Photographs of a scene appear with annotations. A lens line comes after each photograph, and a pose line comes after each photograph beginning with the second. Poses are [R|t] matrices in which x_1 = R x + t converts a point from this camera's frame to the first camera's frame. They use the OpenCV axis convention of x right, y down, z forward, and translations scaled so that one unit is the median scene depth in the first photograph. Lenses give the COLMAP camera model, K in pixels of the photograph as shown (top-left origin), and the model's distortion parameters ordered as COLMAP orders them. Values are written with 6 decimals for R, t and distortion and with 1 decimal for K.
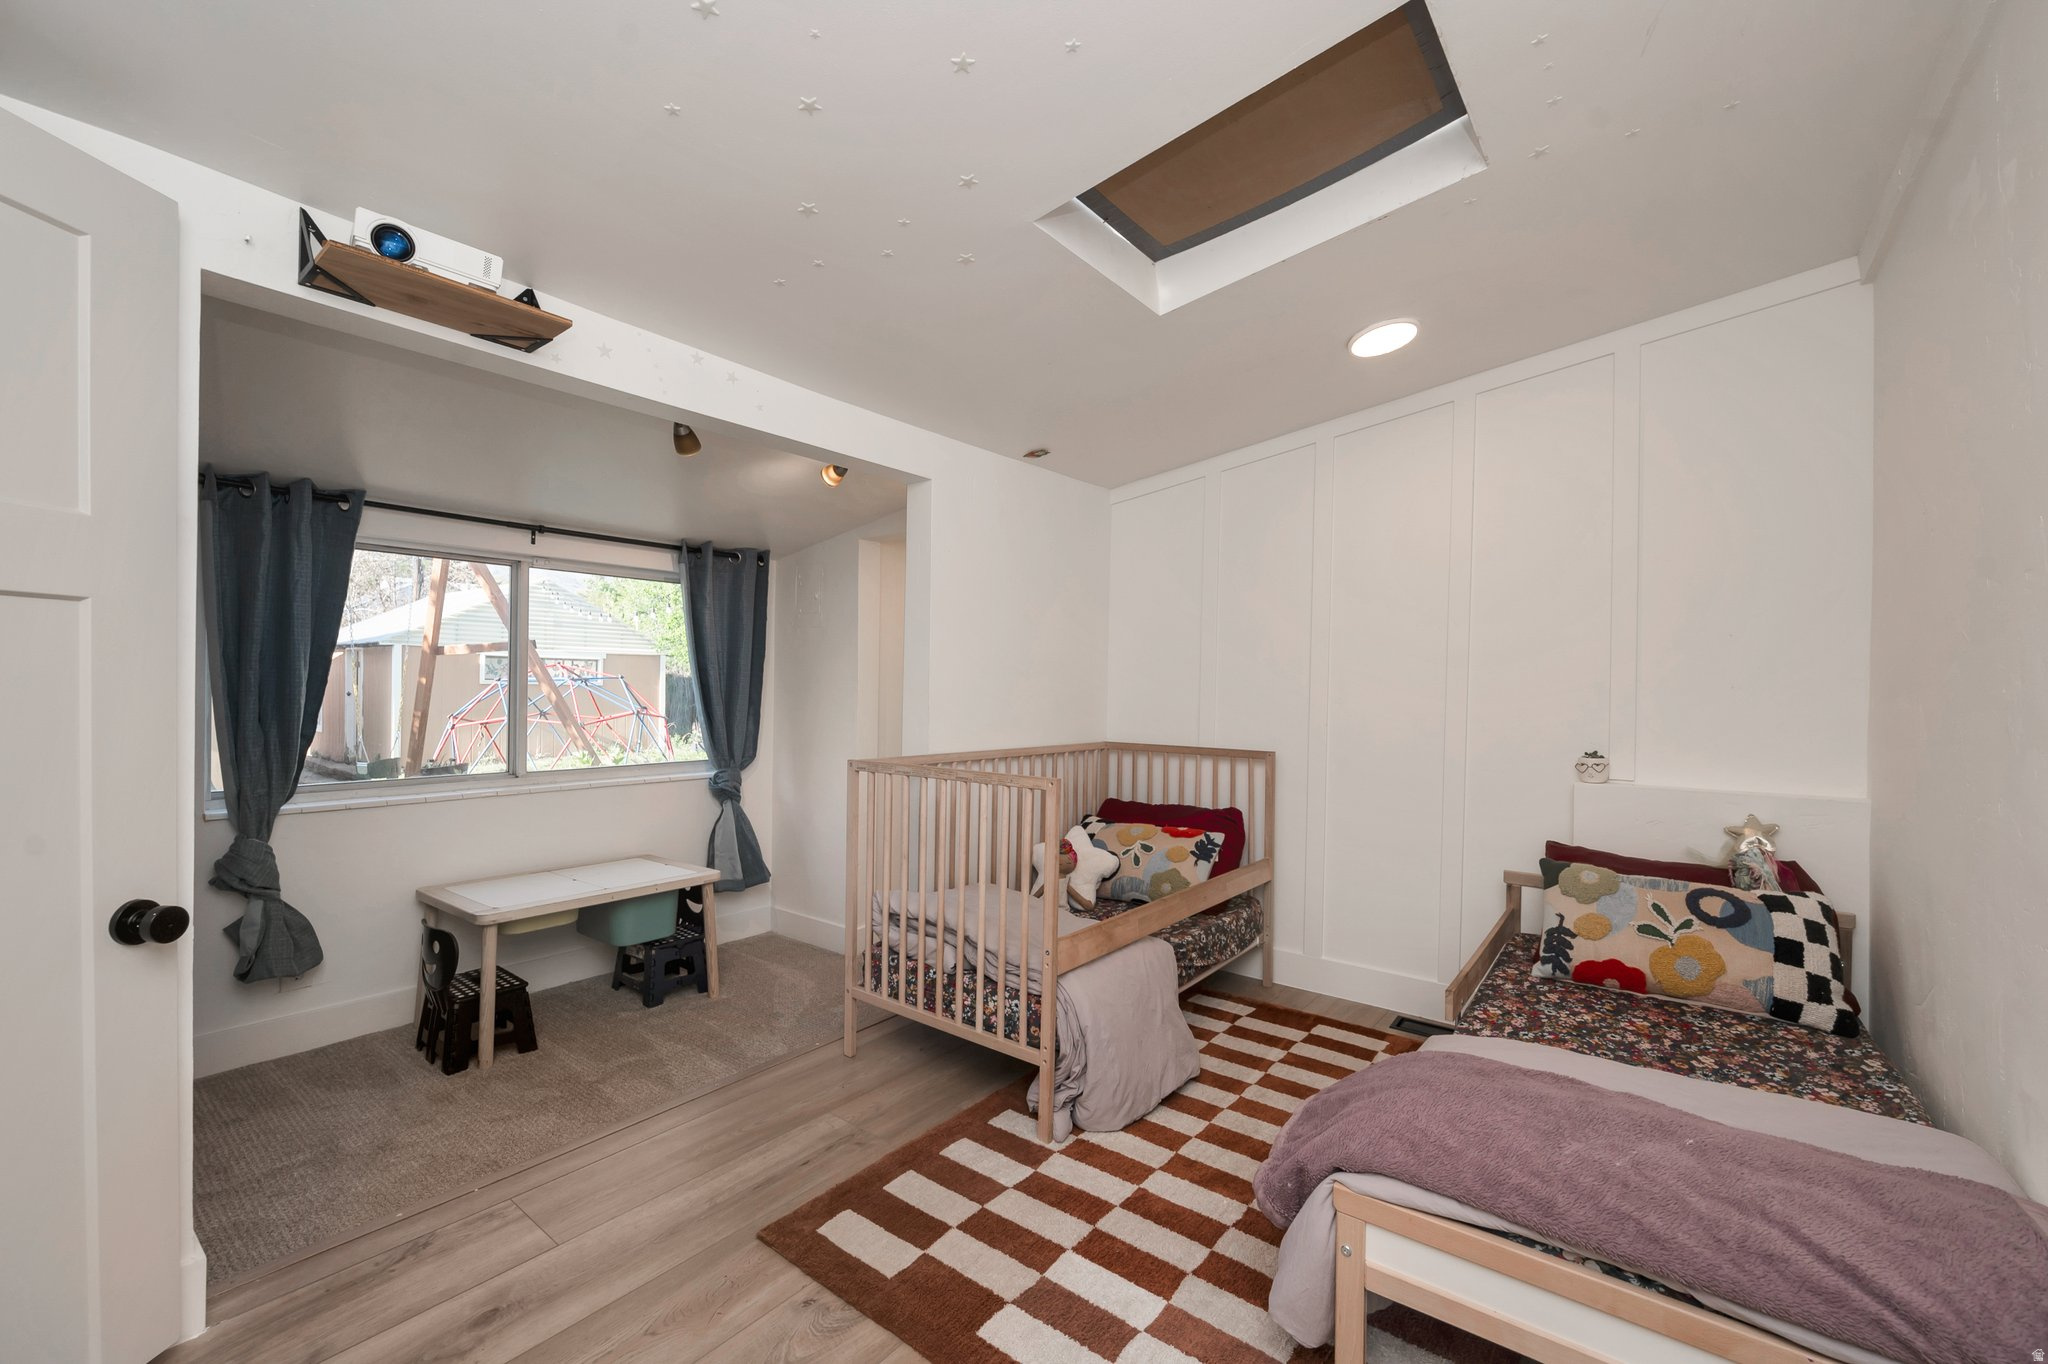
lens RADIAL K [[819.7, 0, 1022.9], [0, 819.7, 684.3], [0, 0, 1]] dist [-0.005617, -0.000016]
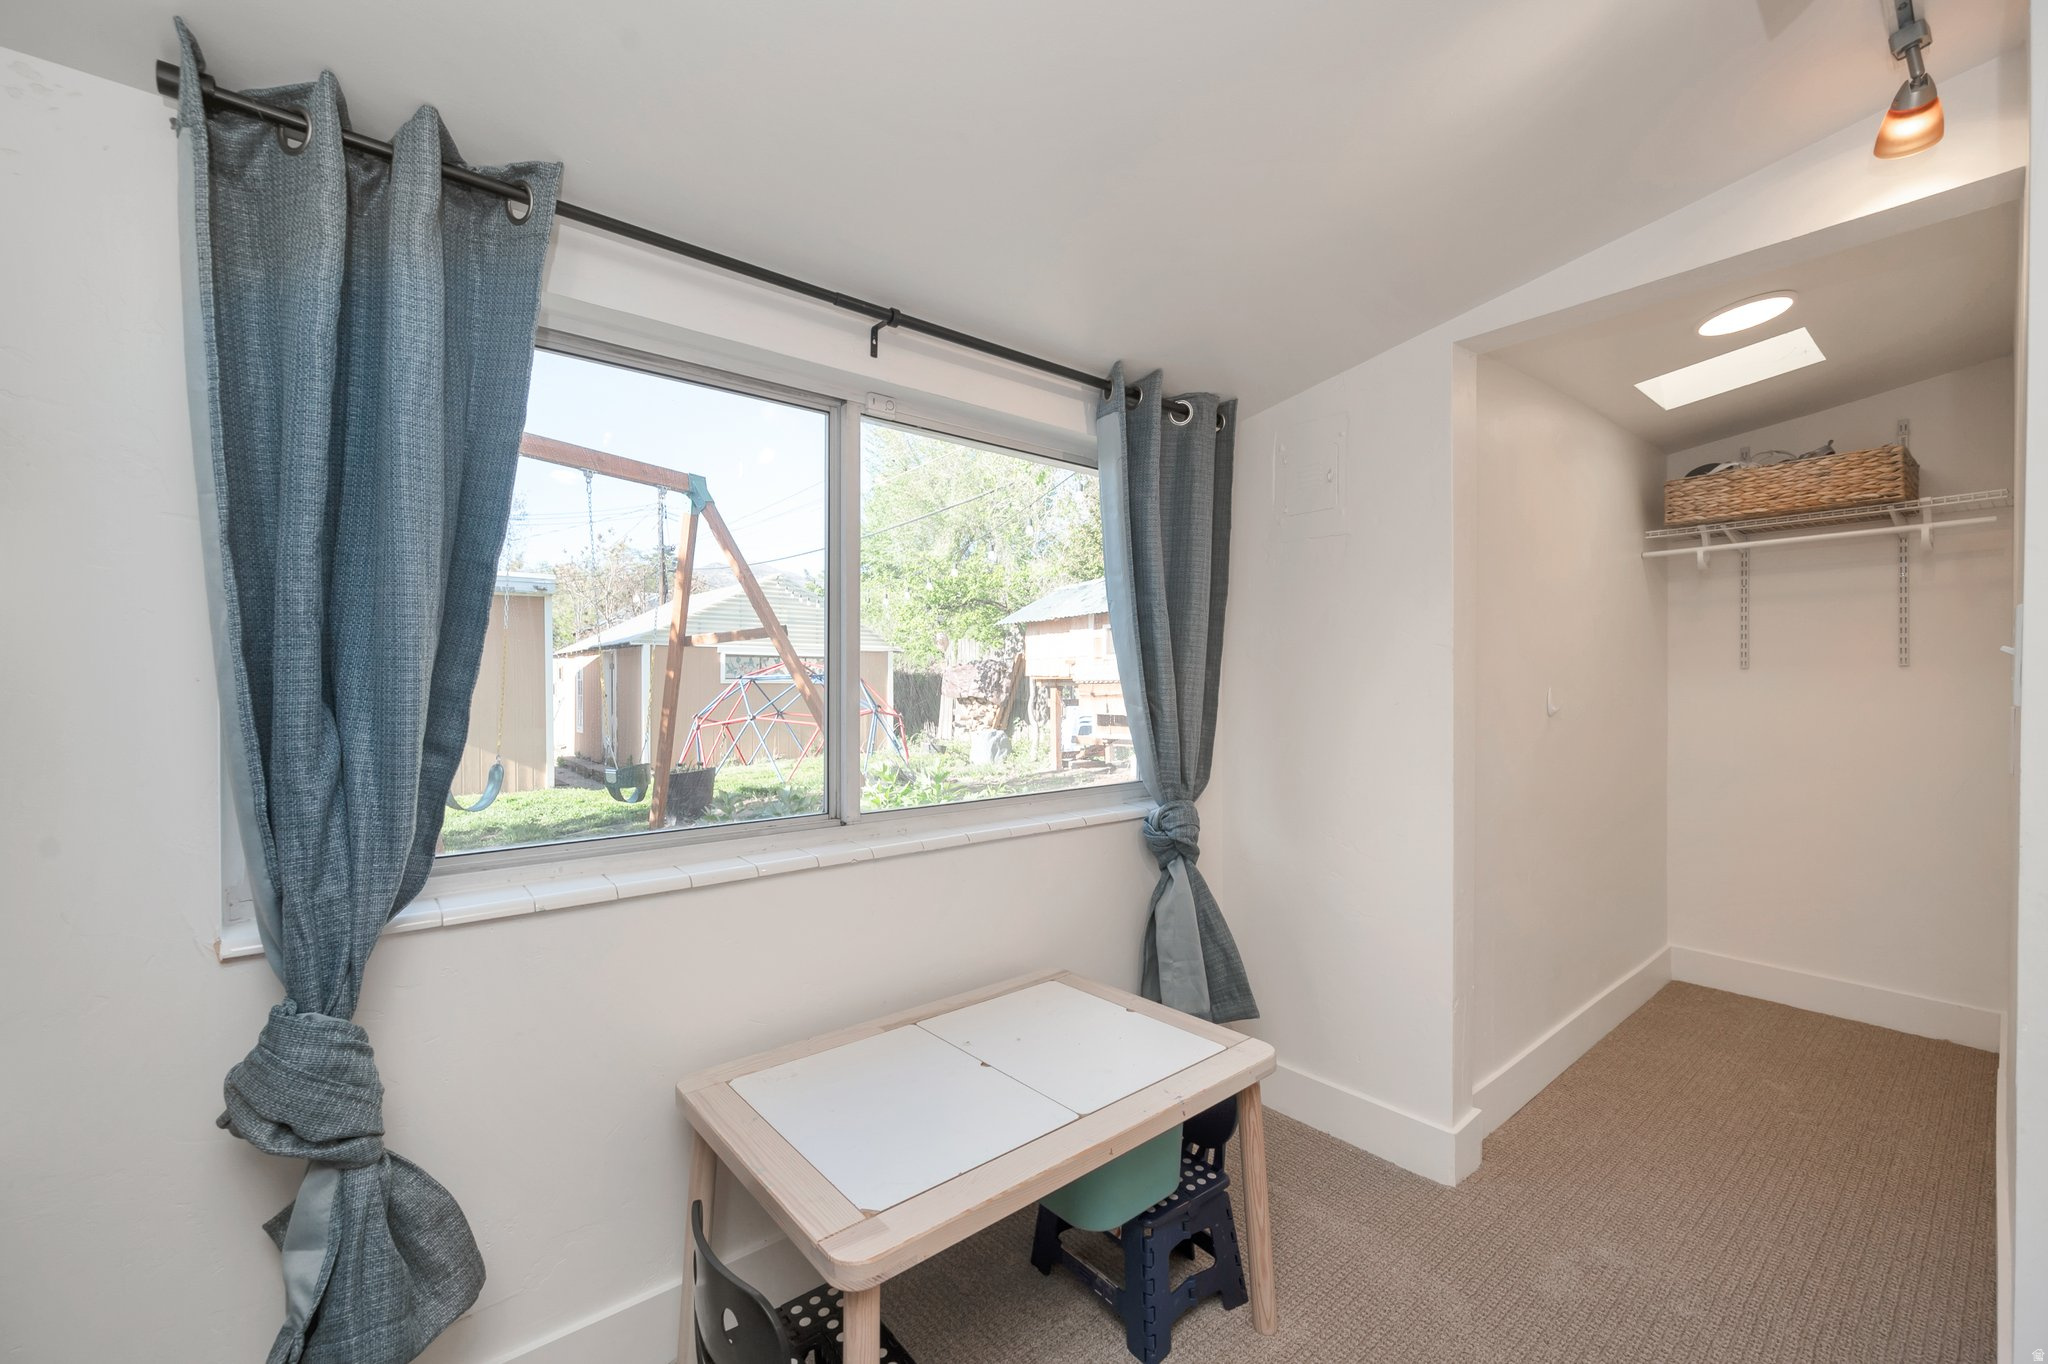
lens RADIAL K [[819.7, 0, 1027.8], [0, 819.7, 688.9], [0, 0, 1]] dist [-0.005617, -0.000016]
pose [[0.975991, -0.013595, -0.217385, -0.335586], [0.015098, 0.999872, 0.005251, 0.023928], [0.217286, -0.008407, 0.976072, 0.445086]]
